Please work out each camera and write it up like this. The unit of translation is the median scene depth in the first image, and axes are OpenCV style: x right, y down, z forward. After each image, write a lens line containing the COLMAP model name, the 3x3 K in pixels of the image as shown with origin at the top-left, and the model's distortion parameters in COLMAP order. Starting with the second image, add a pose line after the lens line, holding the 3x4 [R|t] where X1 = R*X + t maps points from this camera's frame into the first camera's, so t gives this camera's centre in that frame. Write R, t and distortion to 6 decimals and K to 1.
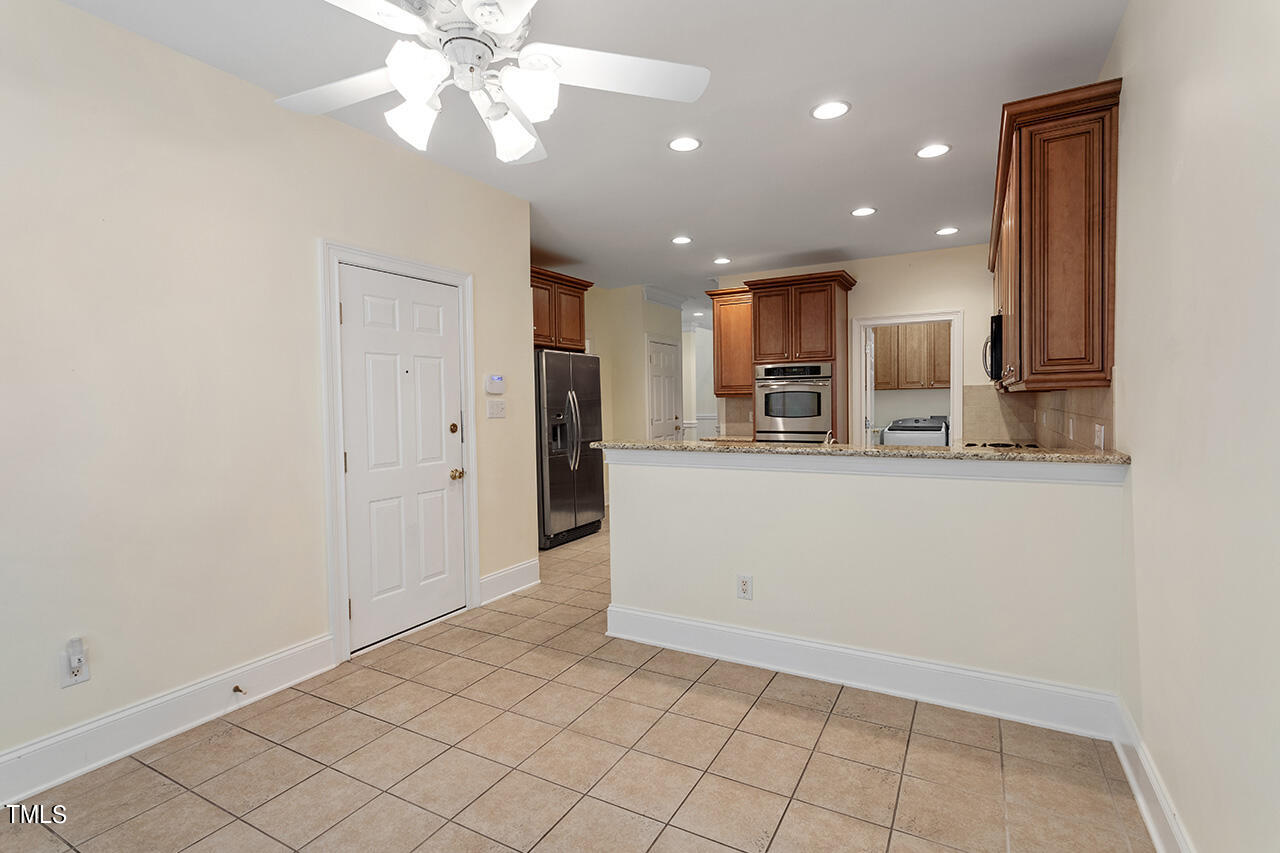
lens RADIAL K [[615.8, 0, 638.3], [0, 615.8, 420.9], [0, 0, 1]] dist [0.001802, 0.000373]
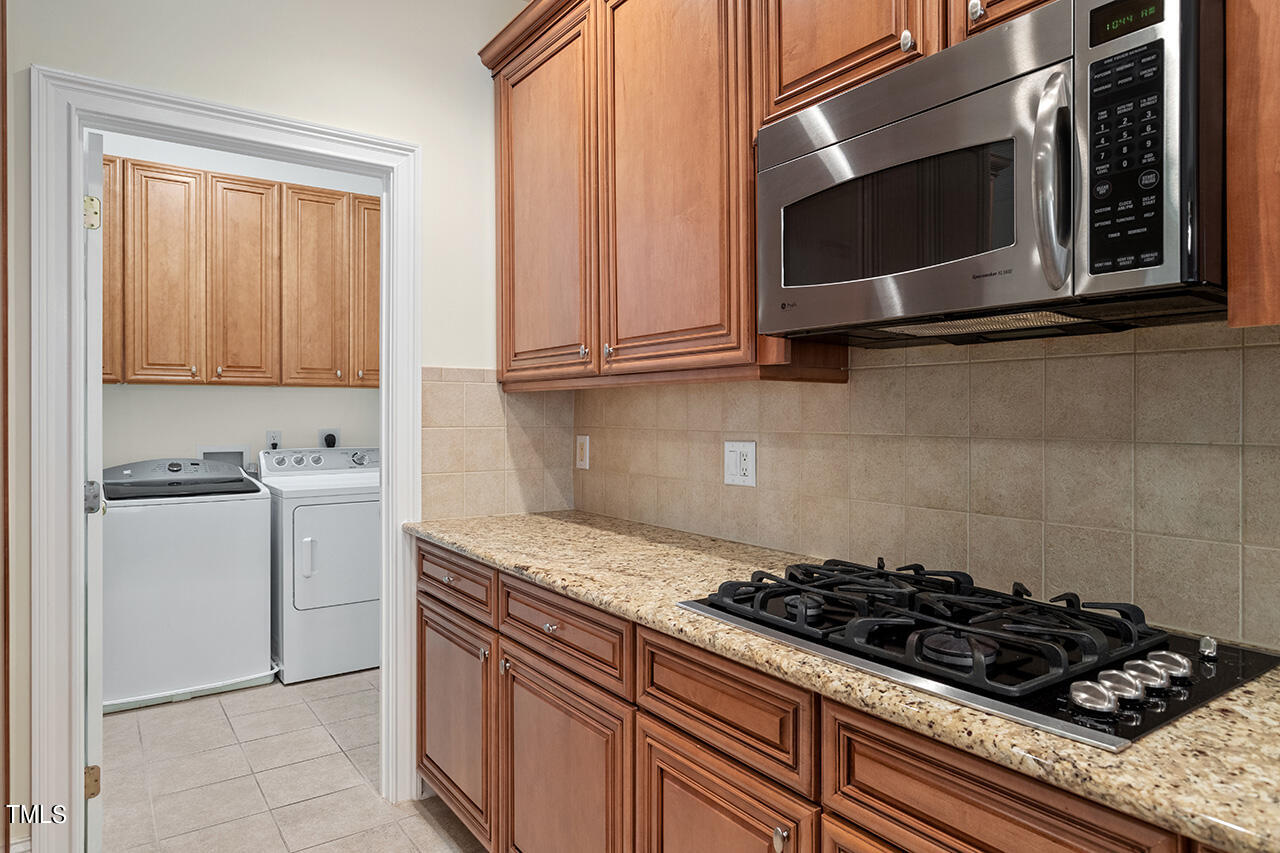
lens RADIAL K [[783.5, 0, 640.2], [0, 783.5, 420.7], [0, 0, 1]] dist [-0.000711, 0.000002]
pose [[0.440099, 0.010622, 0.897886, 0.144360], [0.020800, 0.999541, -0.022020, -0.012128], [-0.897708, 0.028367, 0.439676, 0.536822]]
